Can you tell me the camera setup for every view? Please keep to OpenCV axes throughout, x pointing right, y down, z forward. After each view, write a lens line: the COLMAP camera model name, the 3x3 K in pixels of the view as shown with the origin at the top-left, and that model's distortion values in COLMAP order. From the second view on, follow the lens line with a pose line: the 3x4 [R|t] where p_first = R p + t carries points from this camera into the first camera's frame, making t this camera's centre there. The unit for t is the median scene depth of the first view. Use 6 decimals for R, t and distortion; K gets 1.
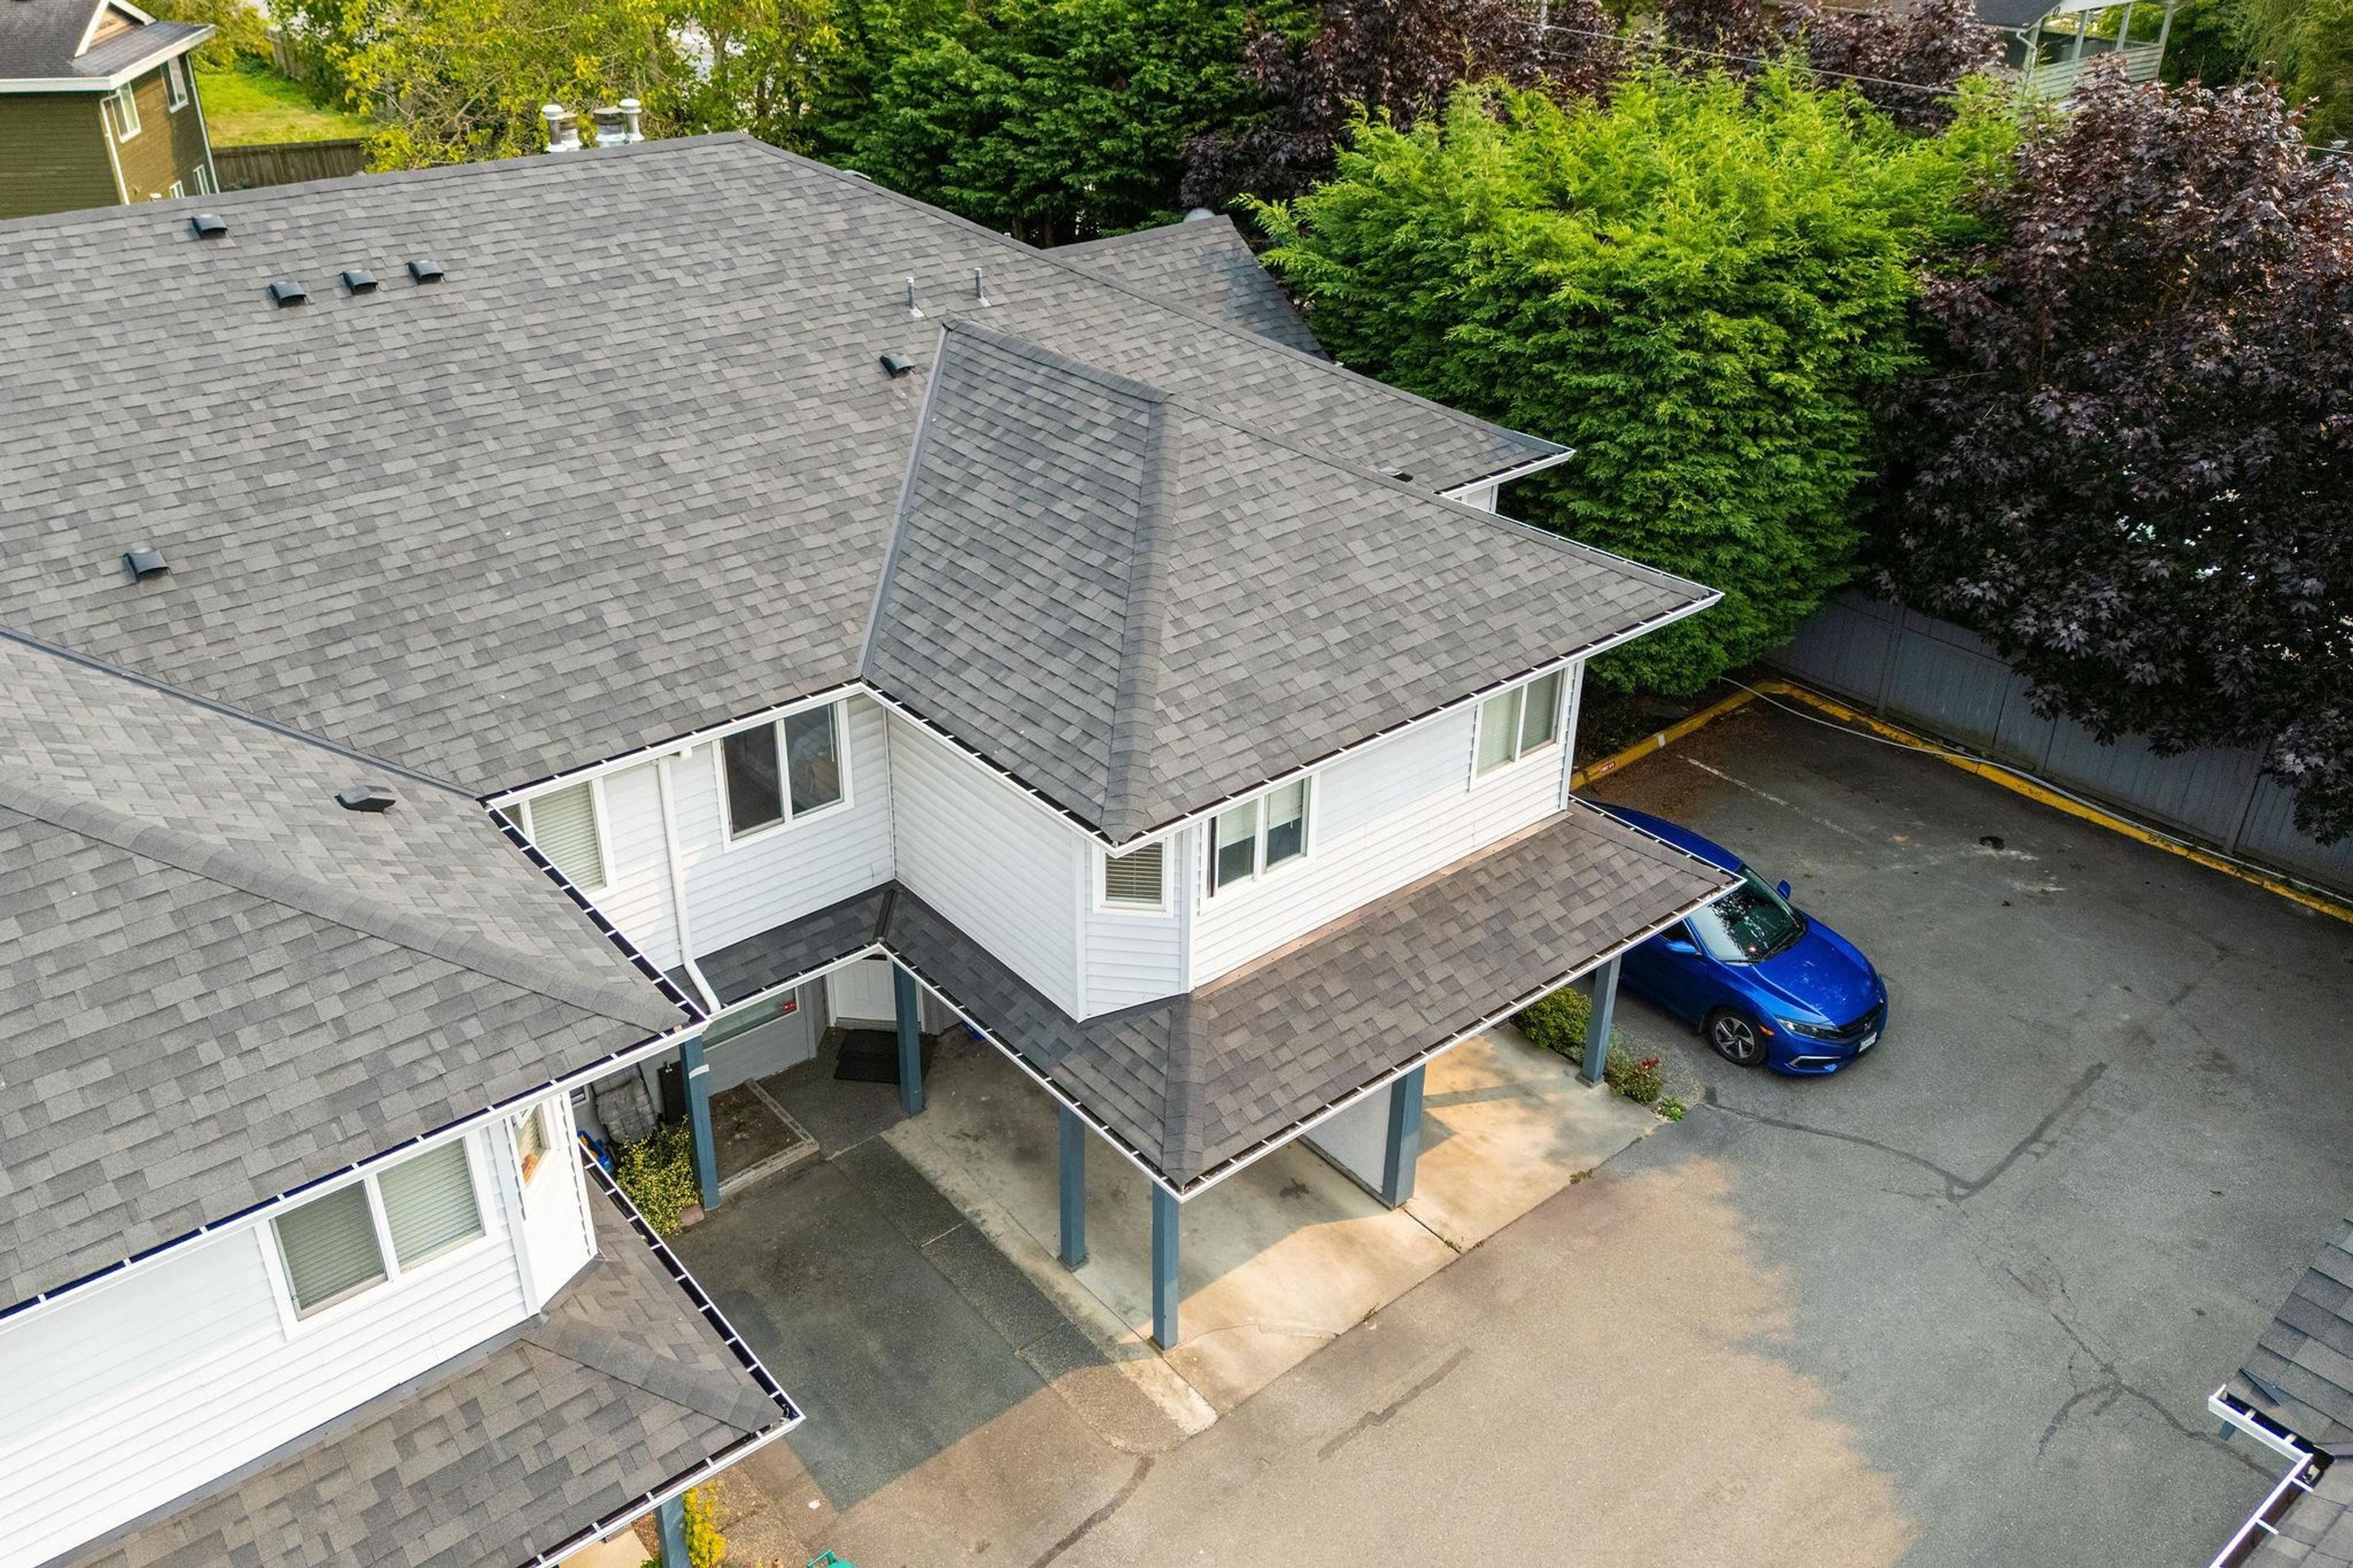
lens RADIAL K [[1867.3, 0, 1137.8], [0, 1867.3, 707.9], [0, 0, 1]] dist [0.088674, -0.116716]
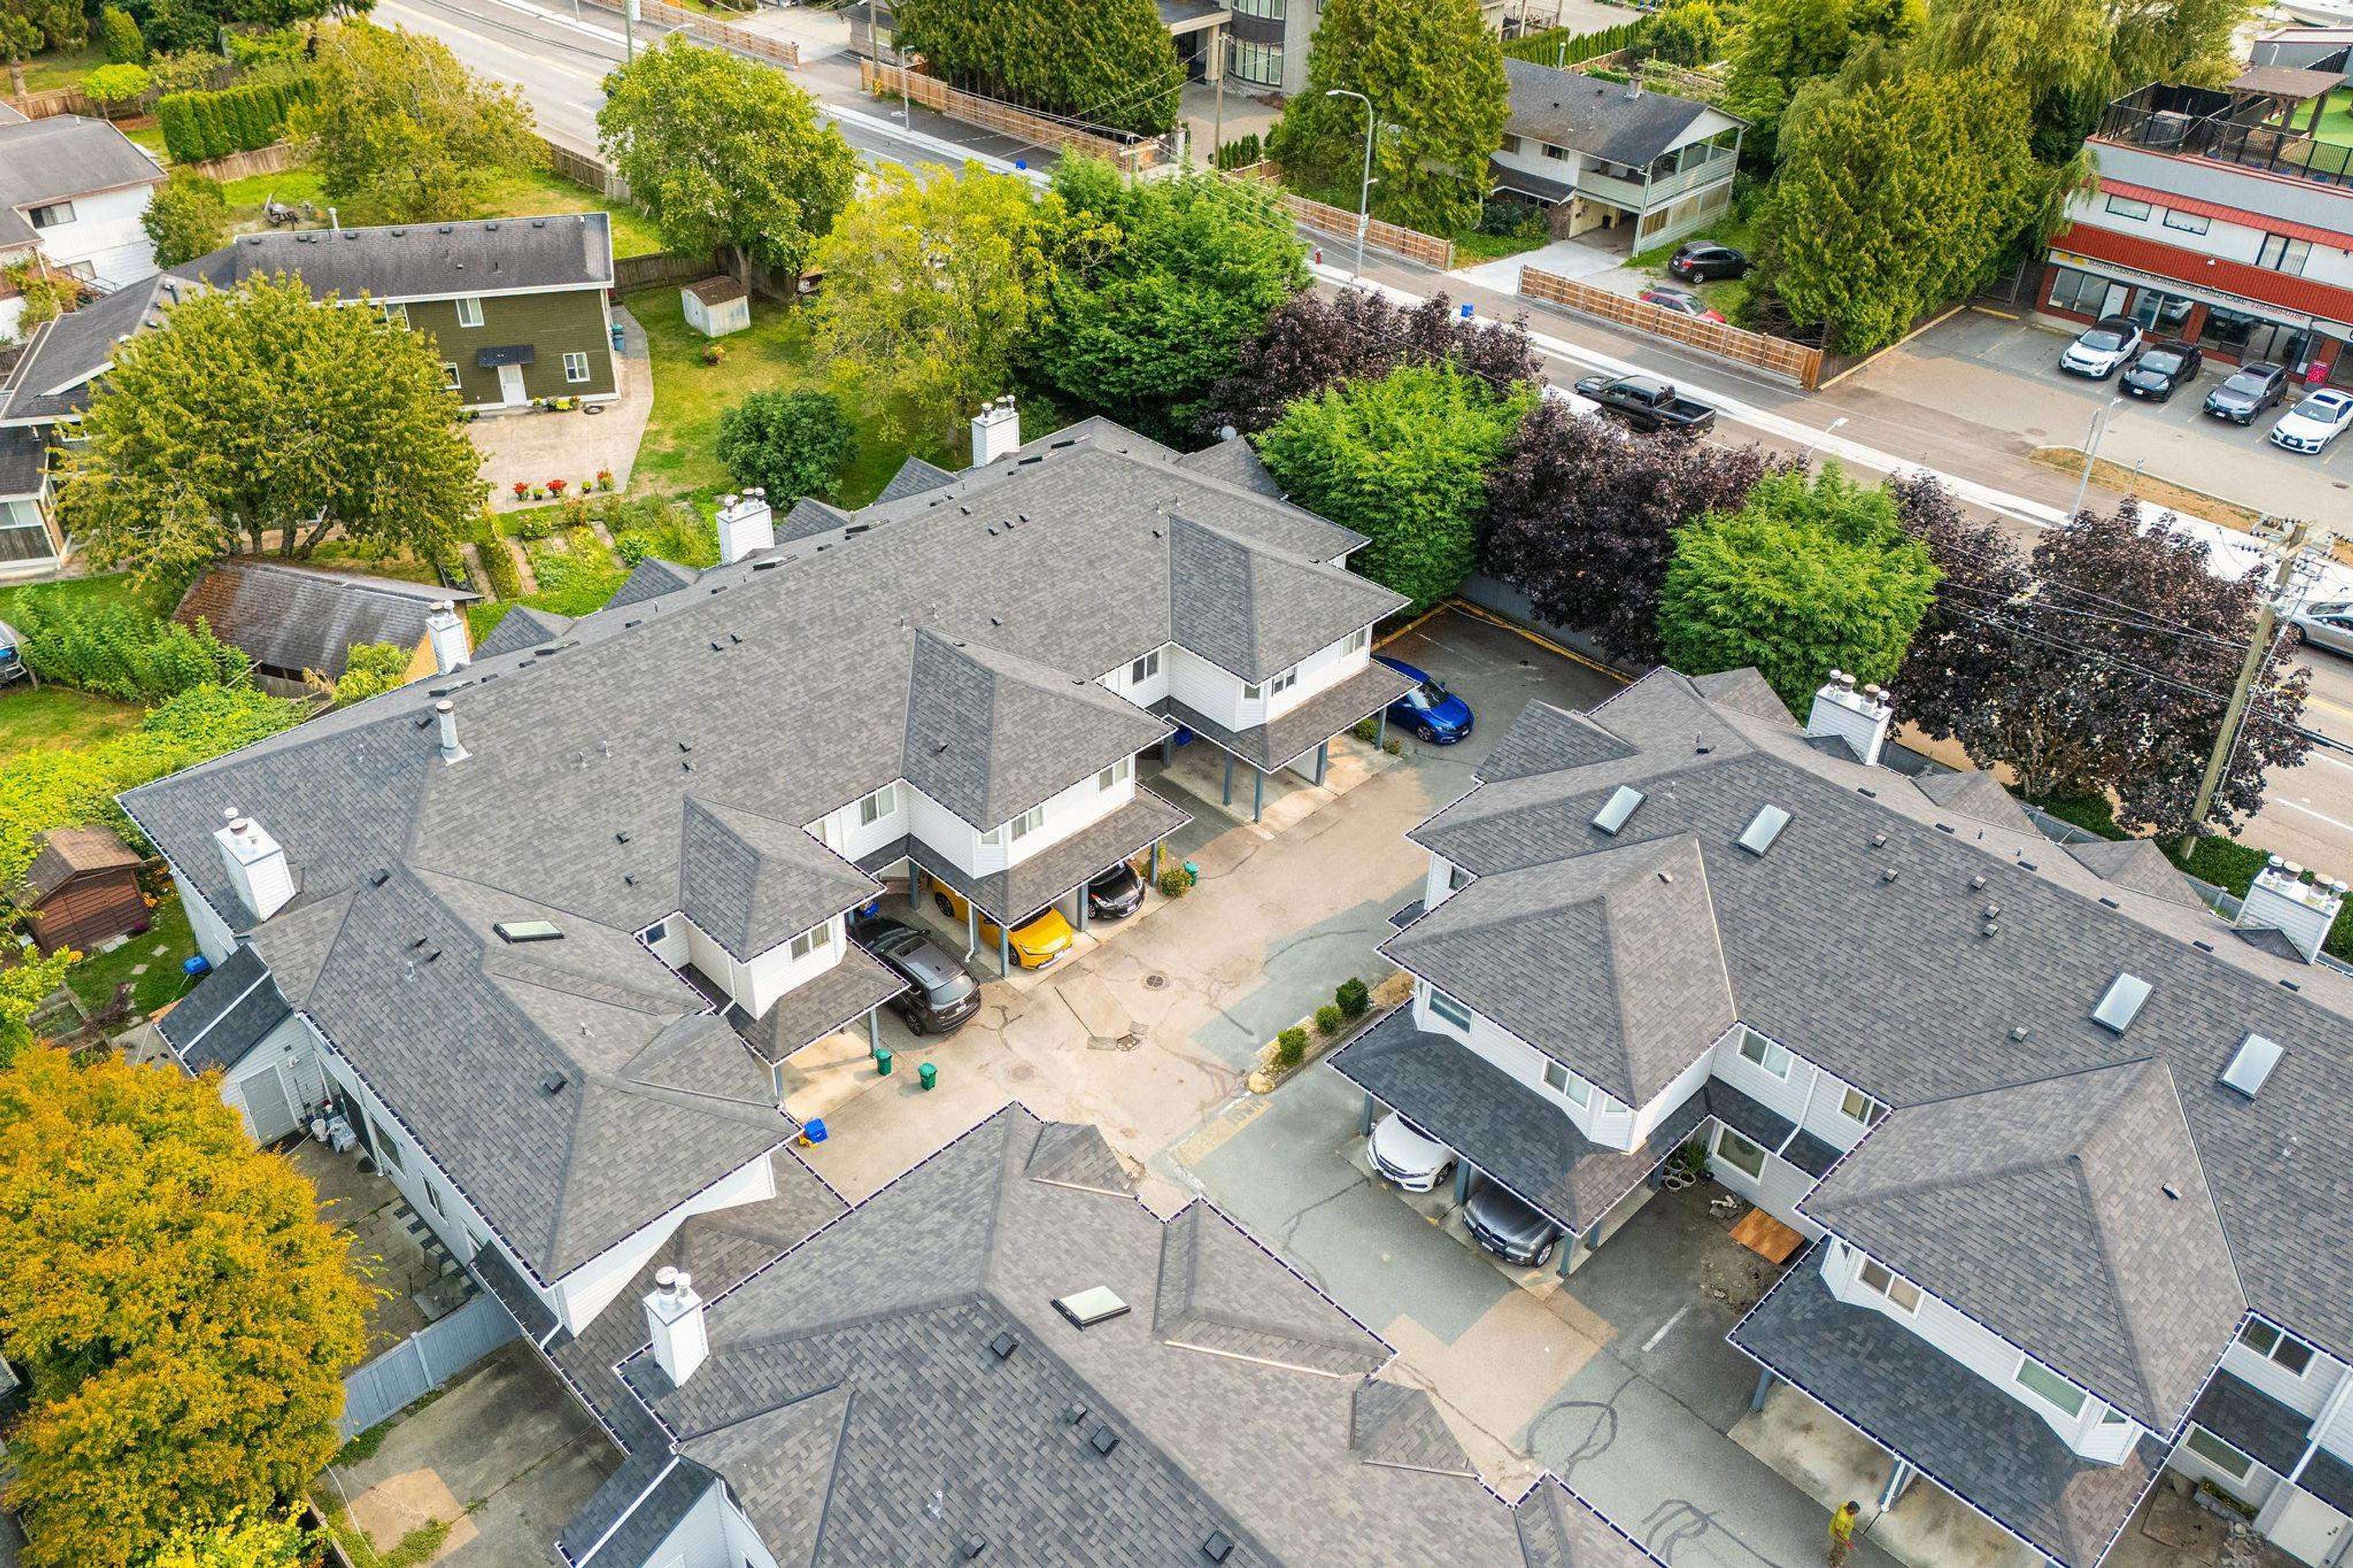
lens RADIAL K [[1867.3, 0, 1137.8], [0, 1867.3, 707.9], [0, 0, 1]] dist [0.088674, -0.116716]
pose [[0.996423, -0.040098, 0.074383, -0.394296], [0.031264, 0.992718, 0.116331, -0.248327], [-0.078506, -0.113589, 0.990421, -2.080421]]
